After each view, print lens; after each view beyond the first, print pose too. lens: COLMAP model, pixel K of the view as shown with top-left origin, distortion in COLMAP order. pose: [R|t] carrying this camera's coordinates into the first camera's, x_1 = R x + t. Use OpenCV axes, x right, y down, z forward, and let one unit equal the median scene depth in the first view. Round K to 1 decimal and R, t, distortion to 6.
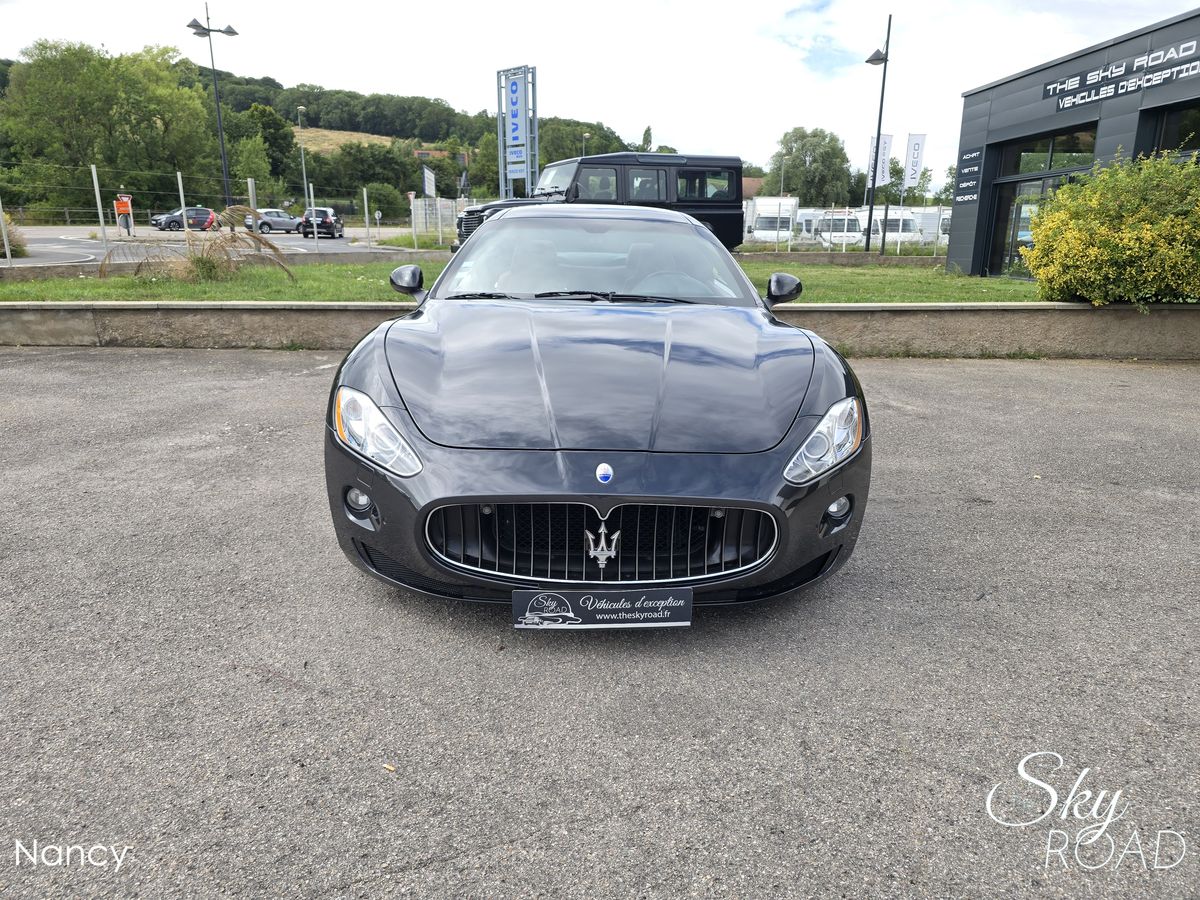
lens RADIAL K [[809.2, 0, 600.5], [0, 809.2, 455.9], [0, 0, 1]] dist [0.050865, -0.045236]
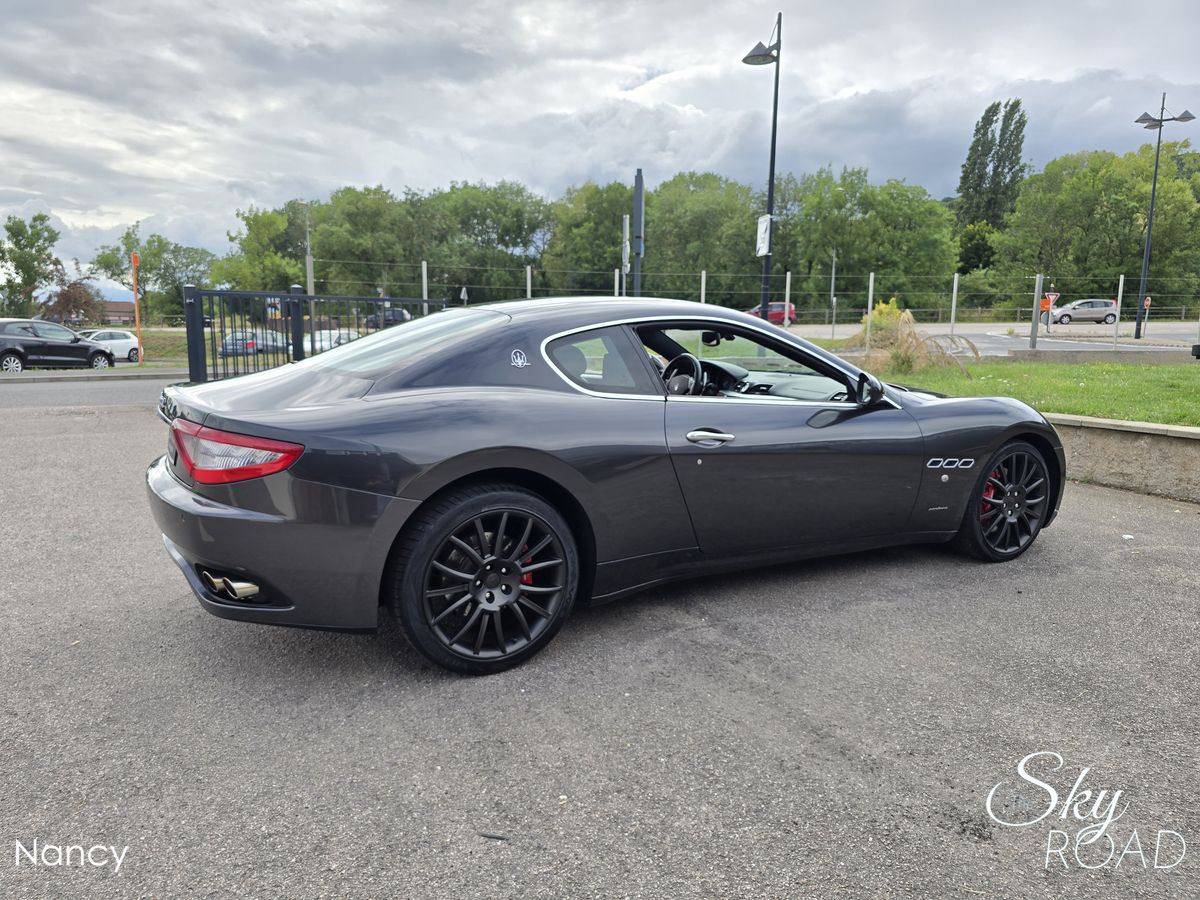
lens RADIAL K [[809.2, 0, 594.6], [0, 809.2, 451.5], [0, 0, 1]] dist [0.050865, -0.045236]
pose [[0.465534, 0.134131, -0.874807, 0.247304], [-0.235461, 0.971596, 0.023670, -0.043374], [0.853133, 0.194963, 0.483893, 0.152288]]
